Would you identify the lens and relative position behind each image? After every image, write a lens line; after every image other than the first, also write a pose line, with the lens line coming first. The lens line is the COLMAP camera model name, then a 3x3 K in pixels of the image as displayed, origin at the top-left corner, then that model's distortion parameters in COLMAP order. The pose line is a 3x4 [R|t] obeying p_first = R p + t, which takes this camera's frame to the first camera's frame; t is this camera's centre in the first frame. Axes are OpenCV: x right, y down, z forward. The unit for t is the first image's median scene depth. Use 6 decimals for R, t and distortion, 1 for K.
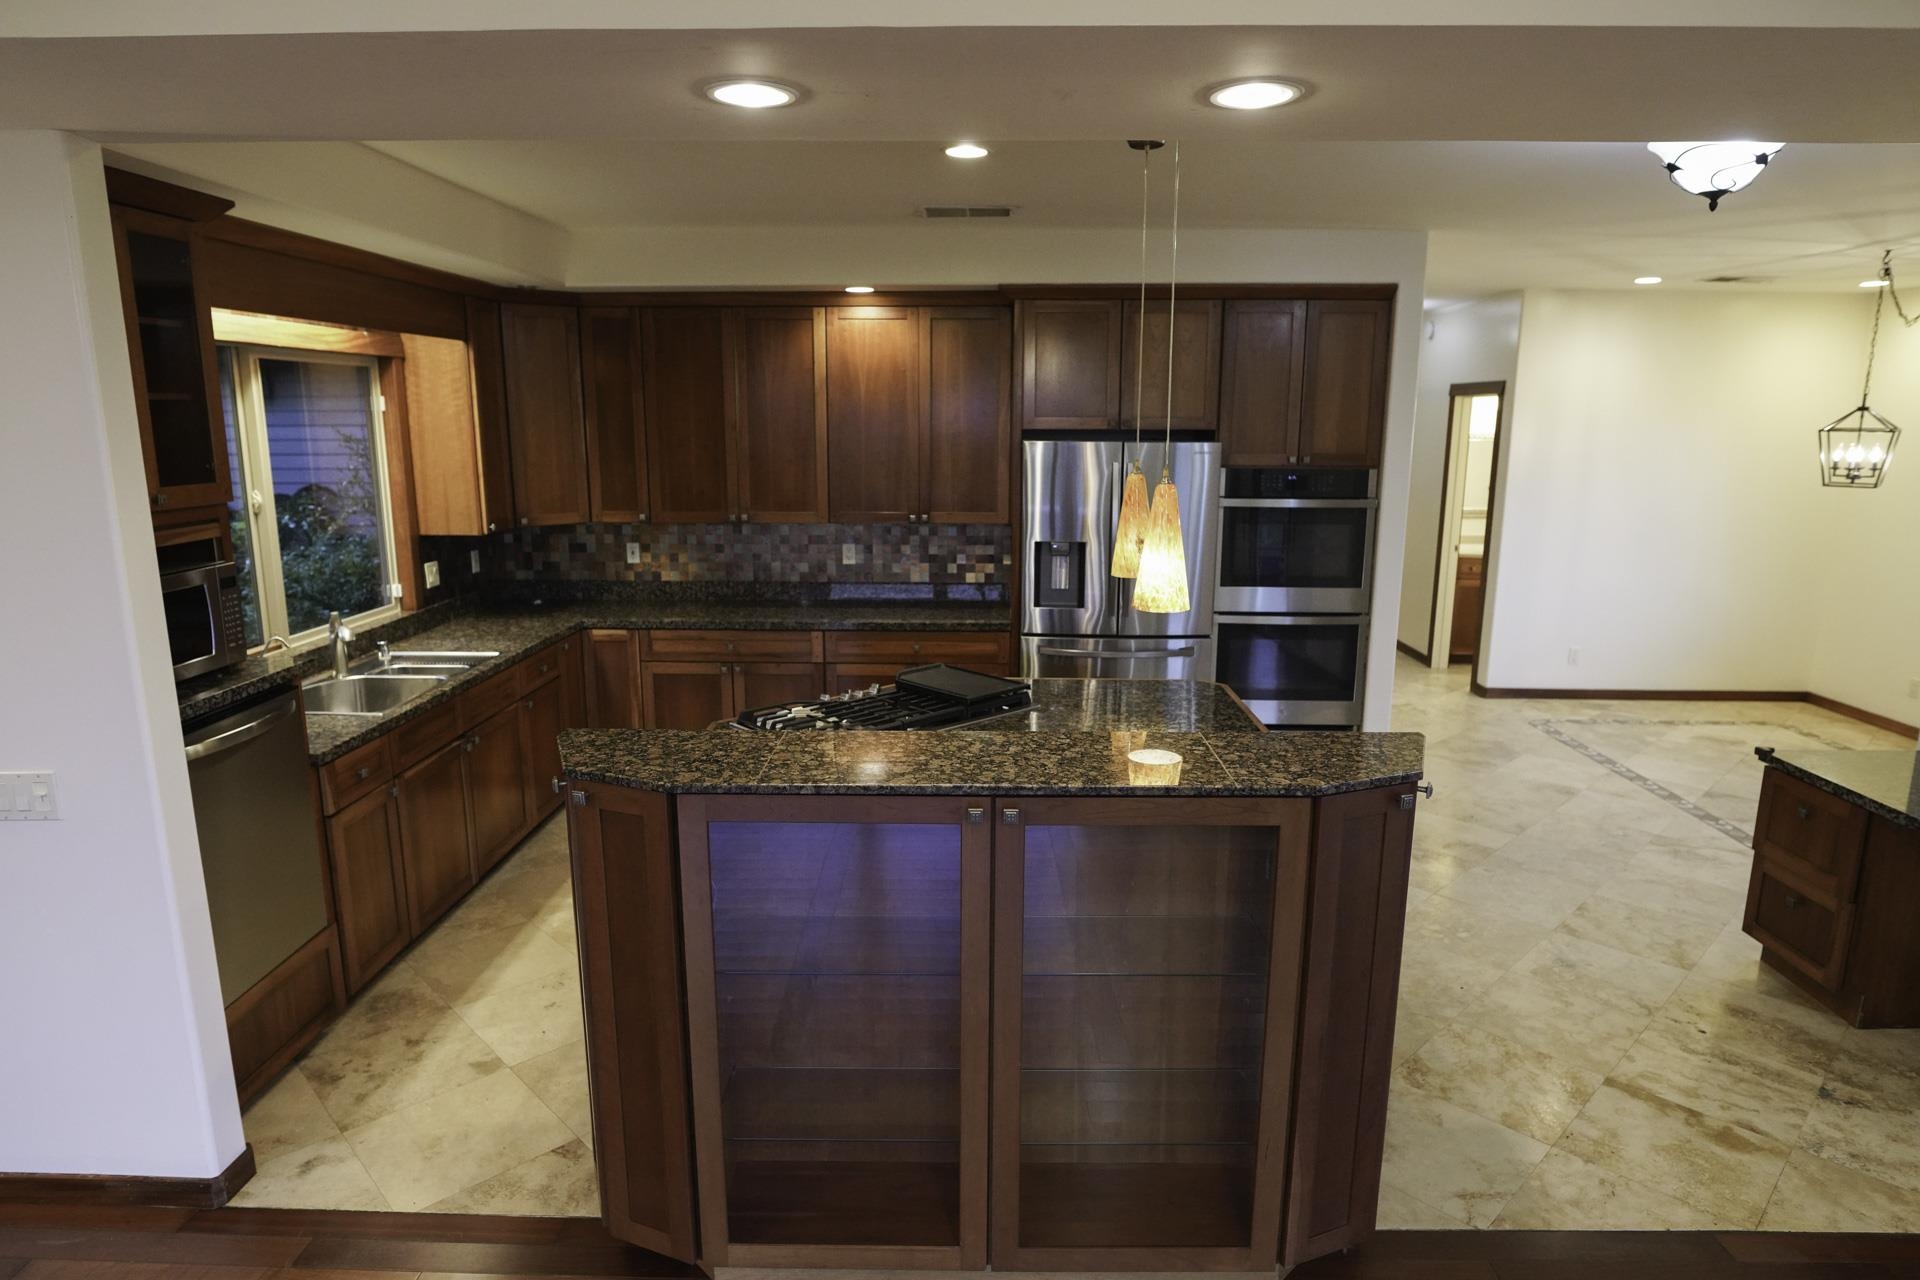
lens RADIAL K [[1122.3, 0, 965.2], [0, 1122.3, 643.1], [0, 0, 1]] dist [-0.018704, 0.000396]
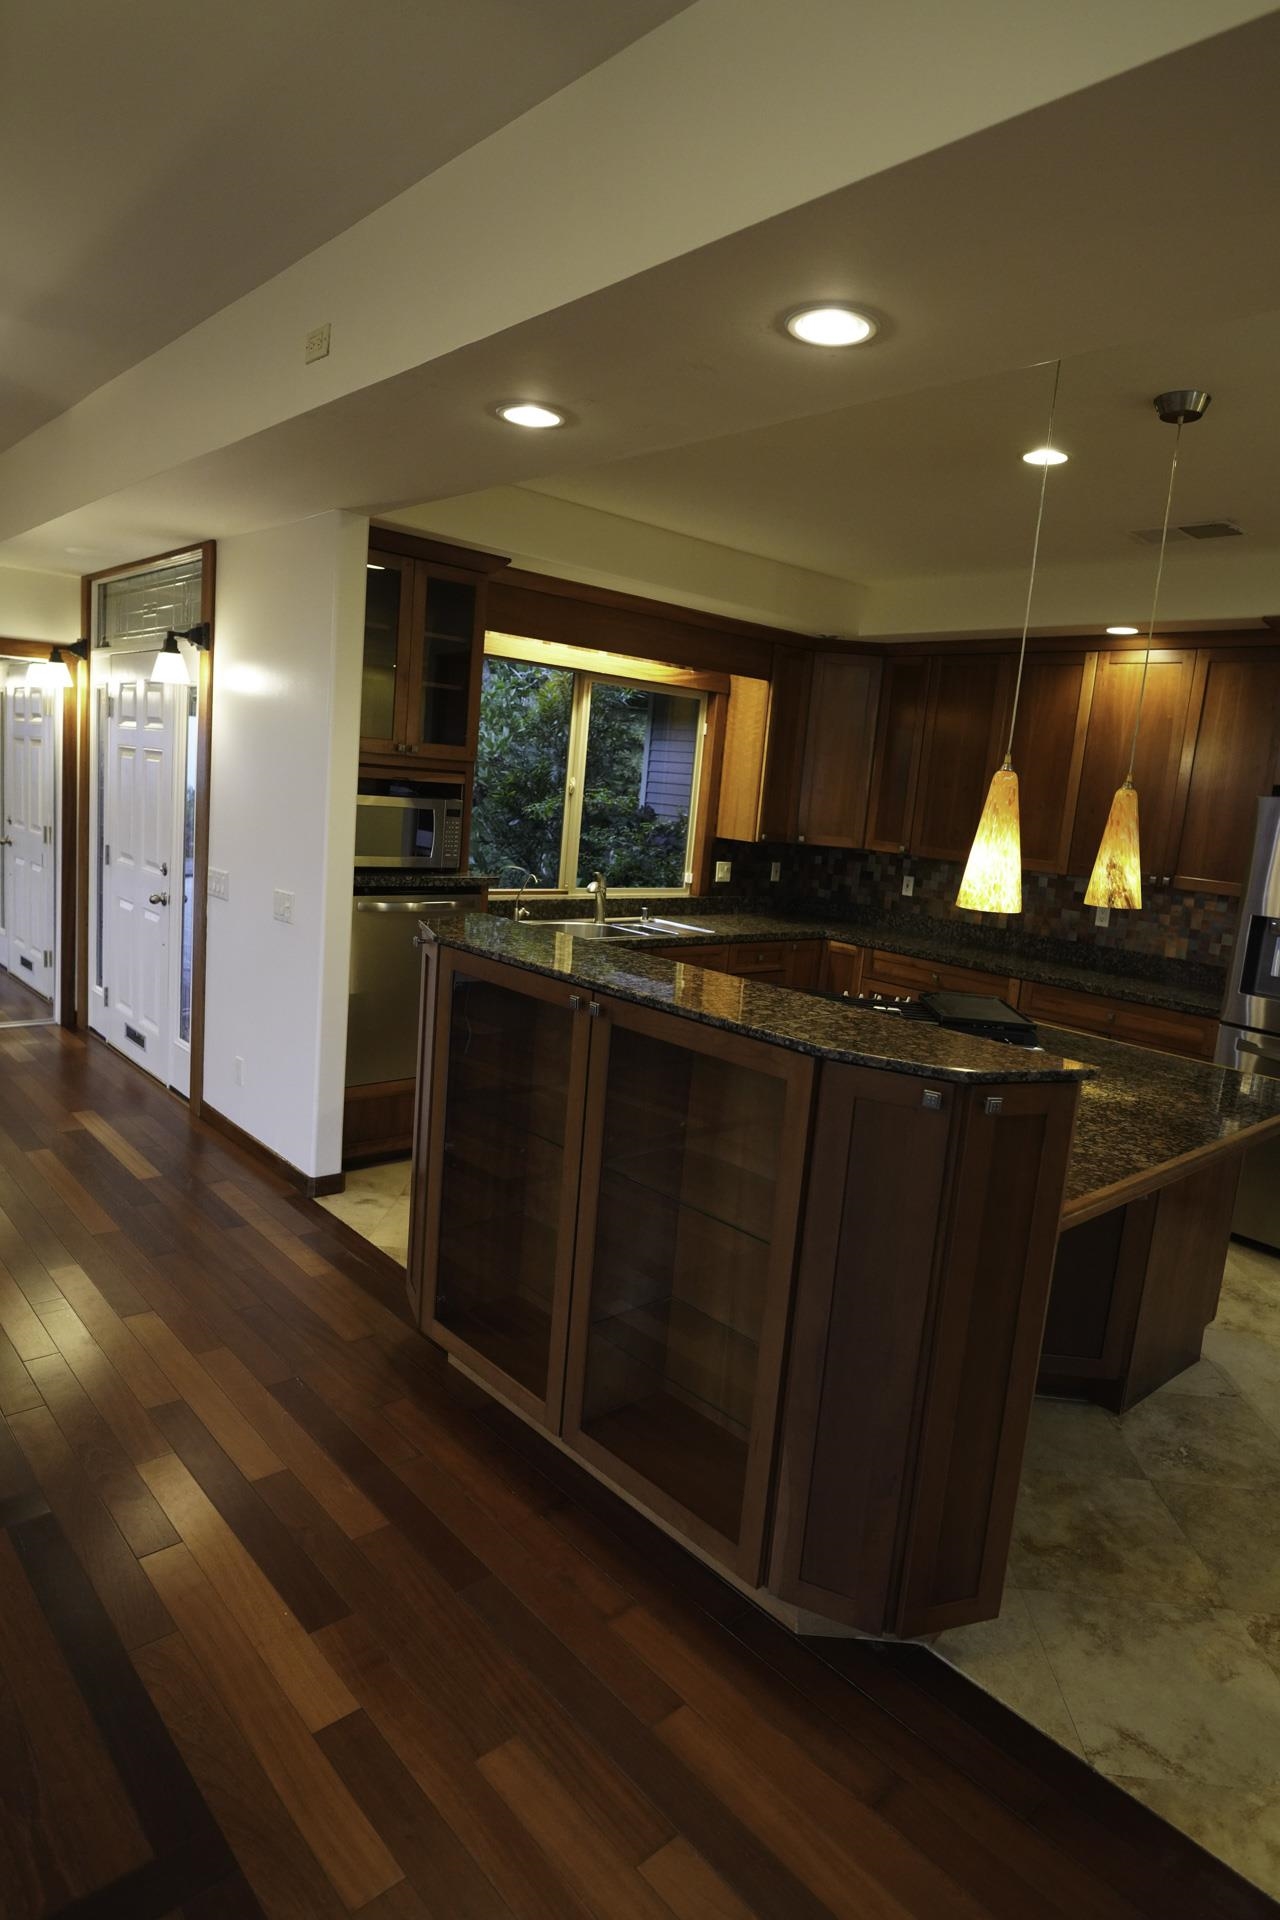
lens RADIAL K [[1122.3, 0, 642.3], [0, 1122.3, 952.9], [0, 0, 1]] dist [-0.018704, 0.000396]
pose [[0.678935, 0.165619, -0.715274, 0.338155], [-0.225978, 0.974070, 0.011045, 0.029908], [0.698556, 0.154137, 0.698757, 0.095708]]
